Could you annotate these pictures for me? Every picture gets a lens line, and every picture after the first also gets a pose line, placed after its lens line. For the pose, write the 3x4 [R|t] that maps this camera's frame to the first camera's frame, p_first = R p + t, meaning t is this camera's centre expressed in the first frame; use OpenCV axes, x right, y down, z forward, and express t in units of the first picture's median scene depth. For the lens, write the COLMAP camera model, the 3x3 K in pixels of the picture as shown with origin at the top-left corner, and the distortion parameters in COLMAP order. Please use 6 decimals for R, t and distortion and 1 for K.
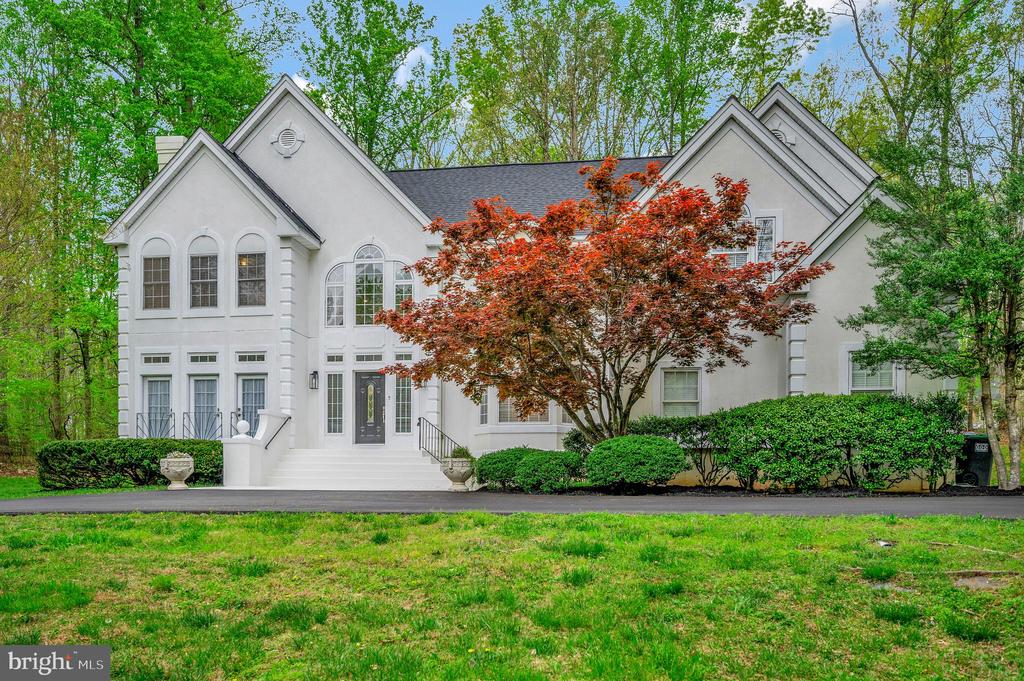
lens RADIAL K [[824.3, 0, 512.0], [0, 824.3, 506.6], [0, 0, 1]] dist [0.003418, -0.005997]
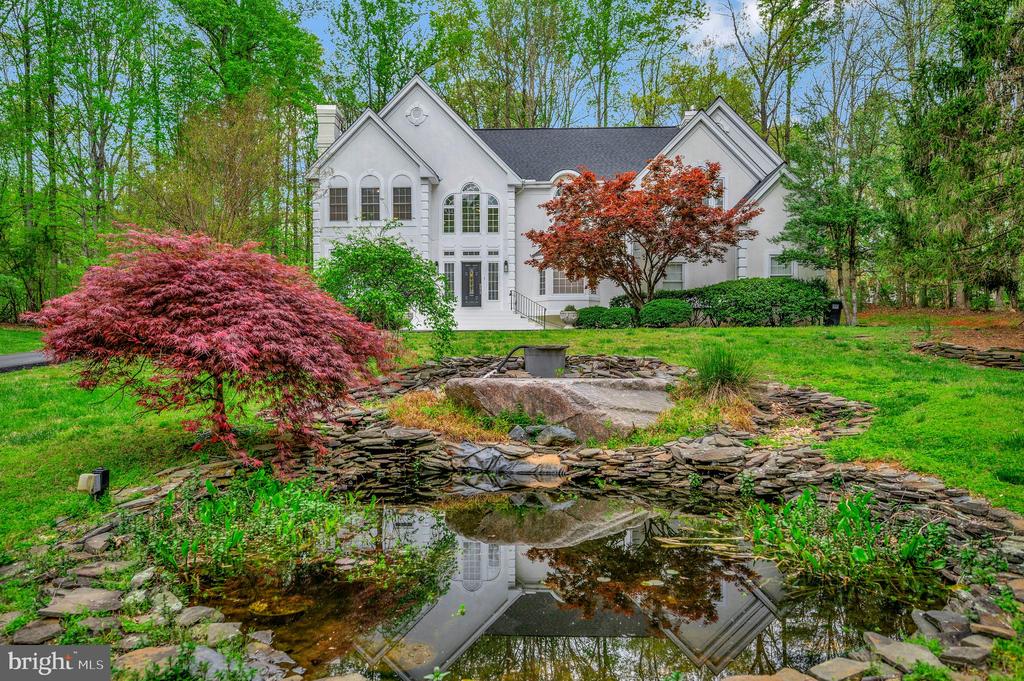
lens RADIAL K [[694.9, 0, 509.6], [0, 694.9, 387.4], [0, 0, 1]] dist [-0.005945, -0.000462]
pose [[0.992514, -0.013194, 0.121417, -0.323751], [0.010557, 0.999695, 0.022336, 0.061825], [-0.121675, -0.020887, 0.992350, -0.432099]]
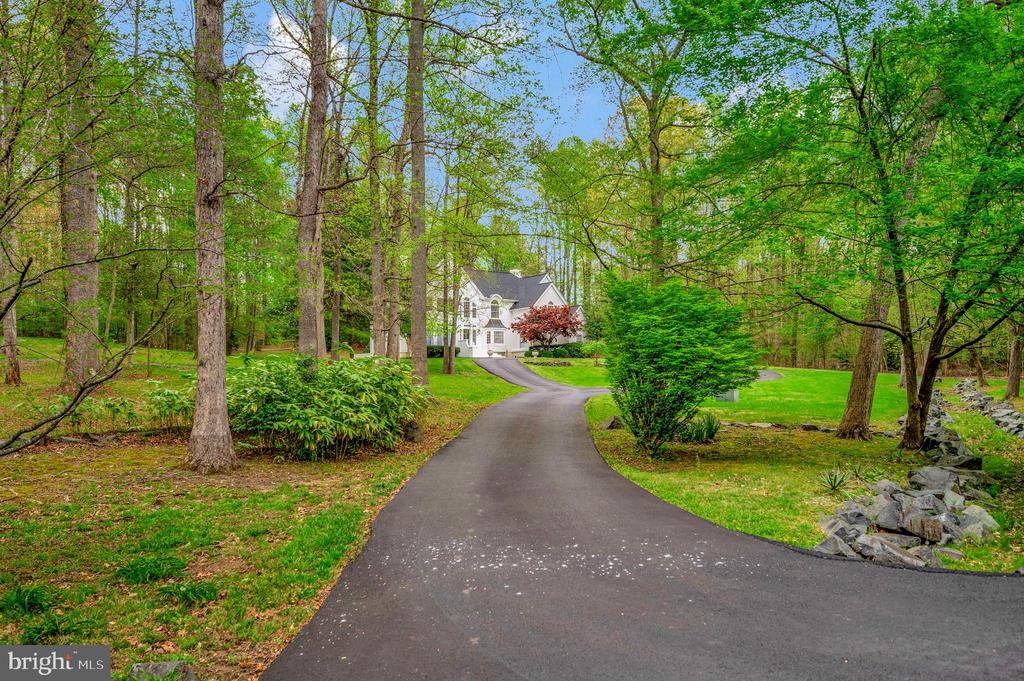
lens RADIAL K [[788.9, 0, 512.0], [0, 788.9, 340.5], [0, 0, 1]] dist [-0.003907, -0.000019]
pose [[0.691193, 0.029072, 0.722086, -3.305315], [0.029356, 0.997236, -0.068249, 0.184025], [-0.722074, 0.068371, 0.688429, -2.092380]]
